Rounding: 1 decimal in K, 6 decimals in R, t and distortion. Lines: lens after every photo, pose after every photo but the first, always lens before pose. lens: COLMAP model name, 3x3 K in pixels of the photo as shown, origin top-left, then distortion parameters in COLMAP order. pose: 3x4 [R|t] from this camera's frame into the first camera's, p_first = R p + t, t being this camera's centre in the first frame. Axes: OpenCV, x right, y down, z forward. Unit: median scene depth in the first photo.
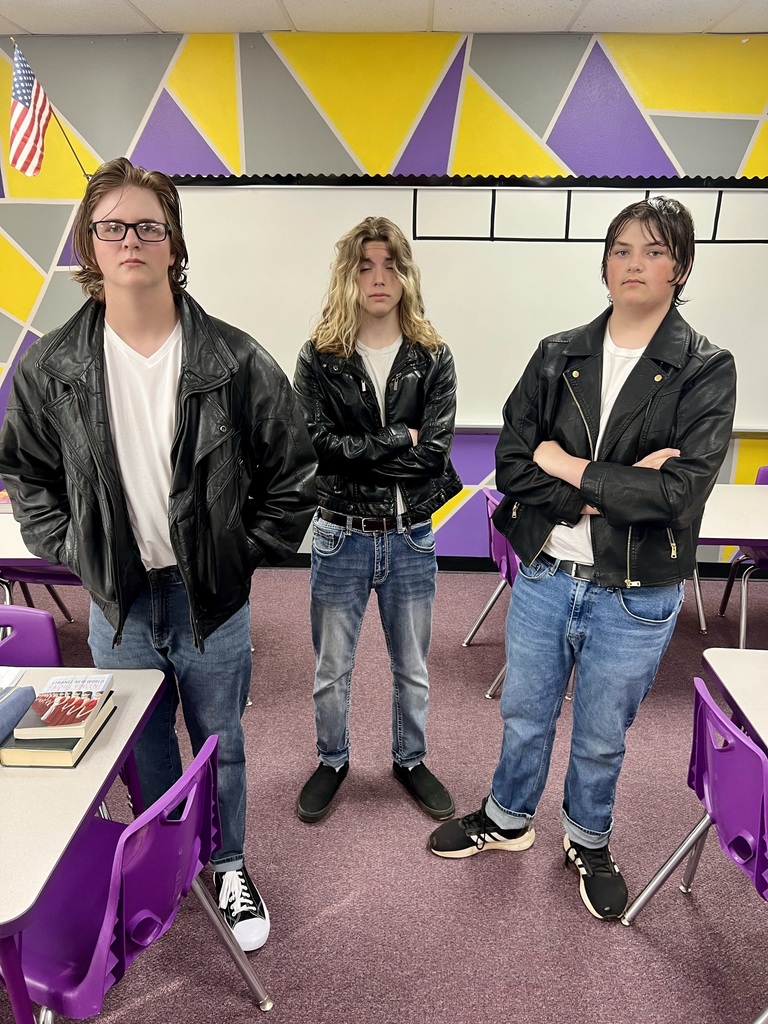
lens RADIAL K [[762.0, 0, 384.4], [0, 762.0, 517.1], [0, 0, 1]] dist [0.038337, -0.050766]
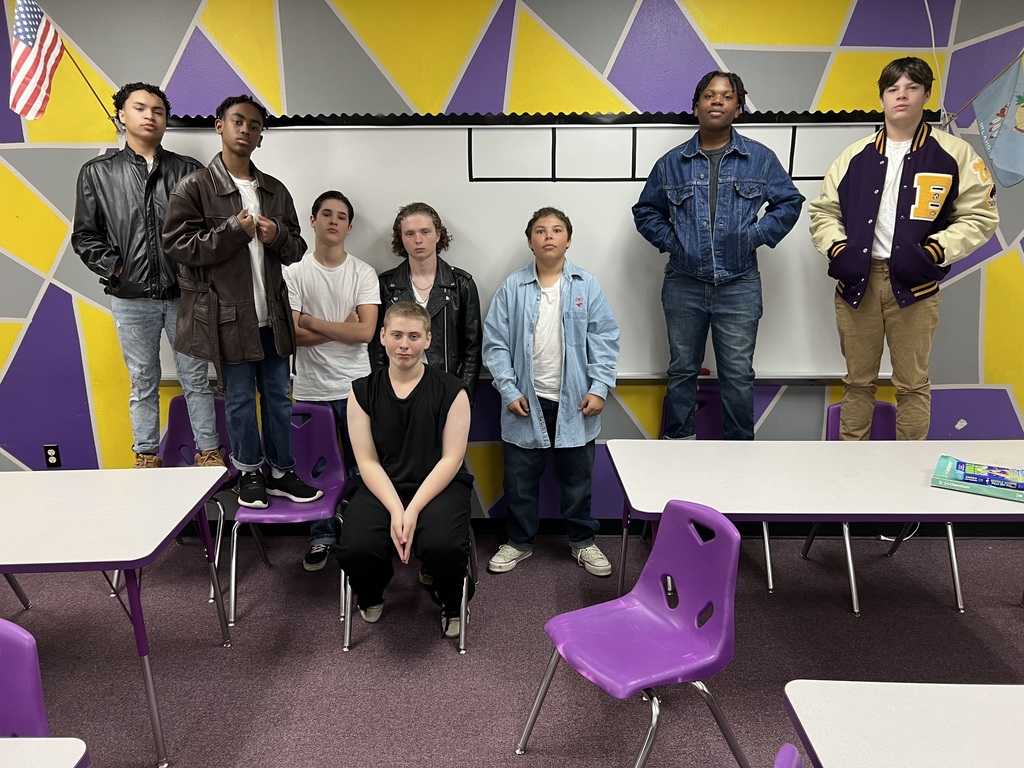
lens RADIAL K [[762.0, 0, 512.0], [0, 762.0, 384.0], [0, 0, 1]] dist [0.038337, -0.050766]
pose [[0.999506, -0.020364, 0.023923, 0.064143], [0.022184, 0.996670, -0.078468, -0.044794], [-0.022245, 0.078960, 0.996630, 0.098222]]
